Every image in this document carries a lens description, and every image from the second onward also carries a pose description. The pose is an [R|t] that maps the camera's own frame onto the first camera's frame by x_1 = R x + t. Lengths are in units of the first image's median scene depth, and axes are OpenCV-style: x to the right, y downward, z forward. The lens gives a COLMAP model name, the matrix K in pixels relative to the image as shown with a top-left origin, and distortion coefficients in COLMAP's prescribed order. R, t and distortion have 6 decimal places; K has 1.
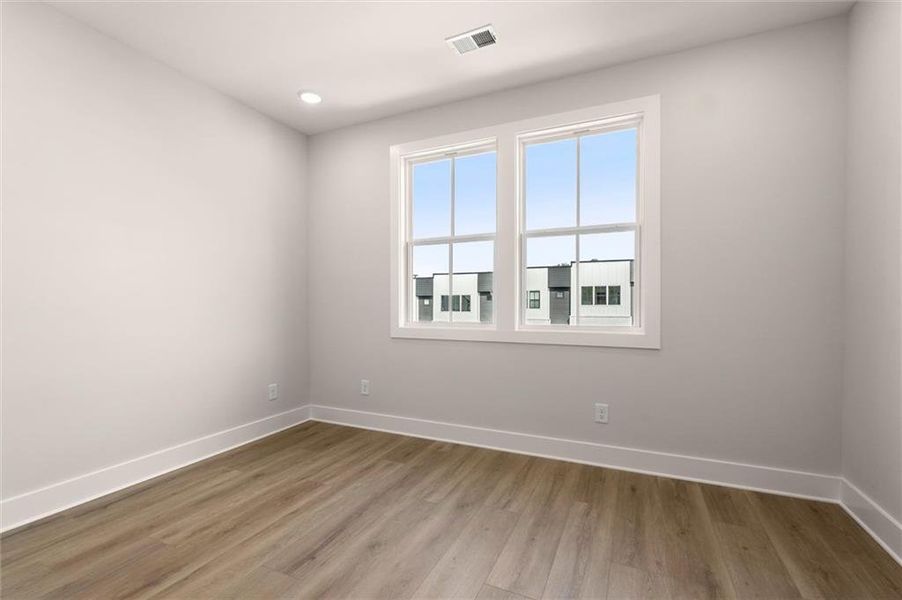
lens RADIAL K [[399.8, 0, 458.8], [0, 399.8, 303.5], [0, 0, 1]] dist [-0.004034, -0.000243]
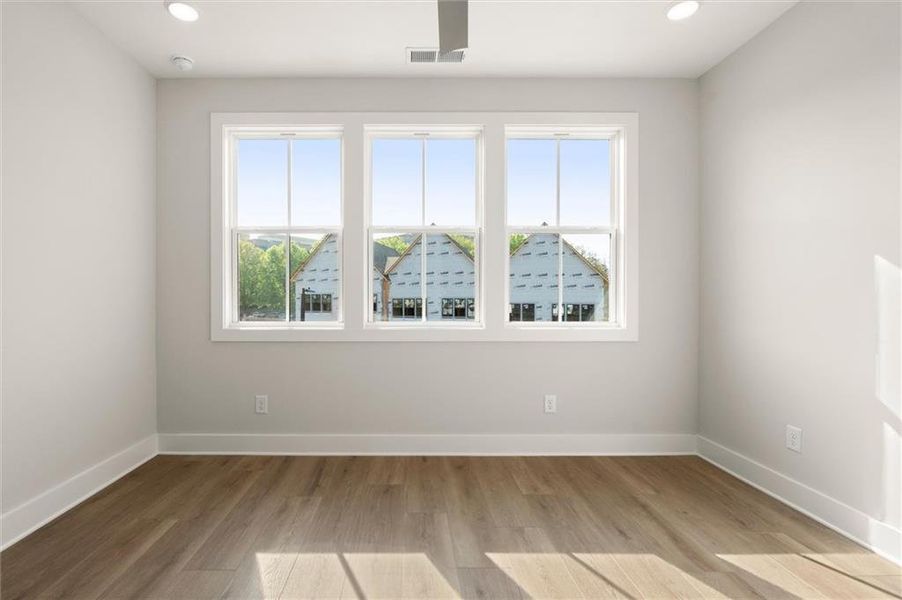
lens RADIAL K [[399.8, 0, 456.3], [0, 399.8, 298.2], [0, 0, 1]] dist [-0.004034, -0.000243]
pose [[0.906282, 0.004759, 0.422647, -0.191337], [-0.002356, 0.999978, -0.006209, -0.000047], [-0.422668, 0.004631, 0.906273, 0.087530]]
